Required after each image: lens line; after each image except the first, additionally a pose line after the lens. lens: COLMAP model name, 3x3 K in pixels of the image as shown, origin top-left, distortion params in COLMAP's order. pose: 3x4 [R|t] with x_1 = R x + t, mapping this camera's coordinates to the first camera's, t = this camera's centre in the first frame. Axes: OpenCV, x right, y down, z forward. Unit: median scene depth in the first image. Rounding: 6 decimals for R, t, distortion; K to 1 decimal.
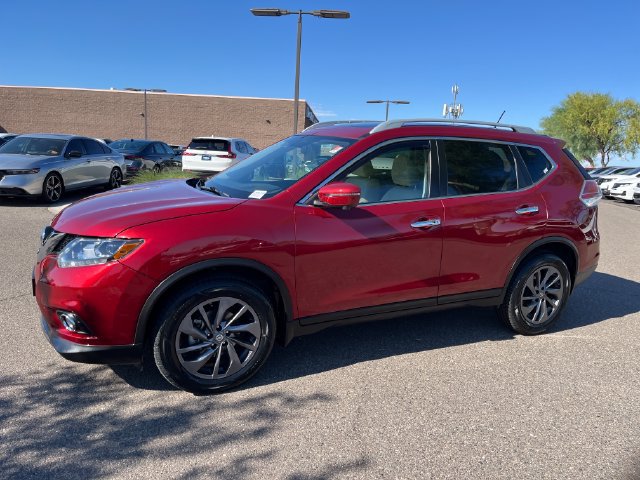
lens RADIAL K [[481.0, 0, 320.0], [0, 481.0, 240.0], [0, 0, 1]] dist [0.031106, -0.008130]
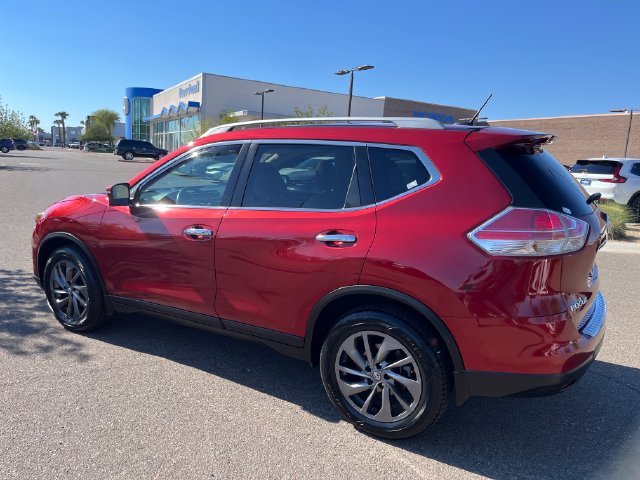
lens RADIAL K [[481.0, 0, 320.0], [0, 481.0, 240.0], [0, 0, 1]] dist [0.031106, -0.008130]
pose [[0.536603, 0.116477, -0.835758, 1.109953], [-0.163706, 0.985980, 0.032304, -0.086760], [0.827803, 0.119484, 0.548148, 0.673963]]
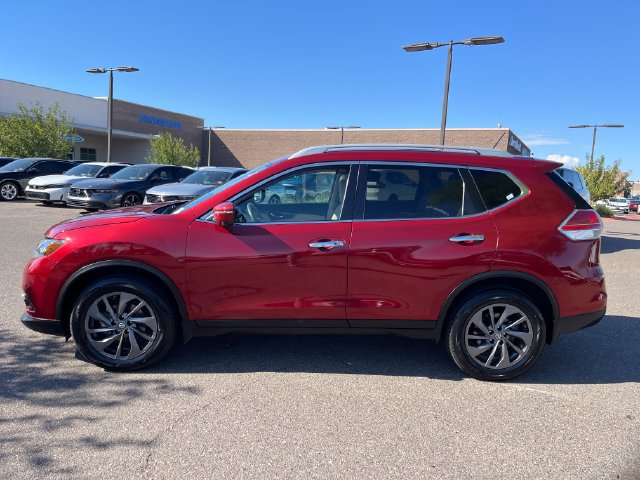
lens RADIAL K [[481.0, 0, 320.0], [0, 481.0, 240.0], [0, 0, 1]] dist [0.031106, -0.008130]
pose [[0.908034, 0.047918, -0.416147, 0.621508], [-0.074720, 0.996032, -0.048350, 0.006633], [0.412179, 0.074998, 0.908011, 0.061235]]
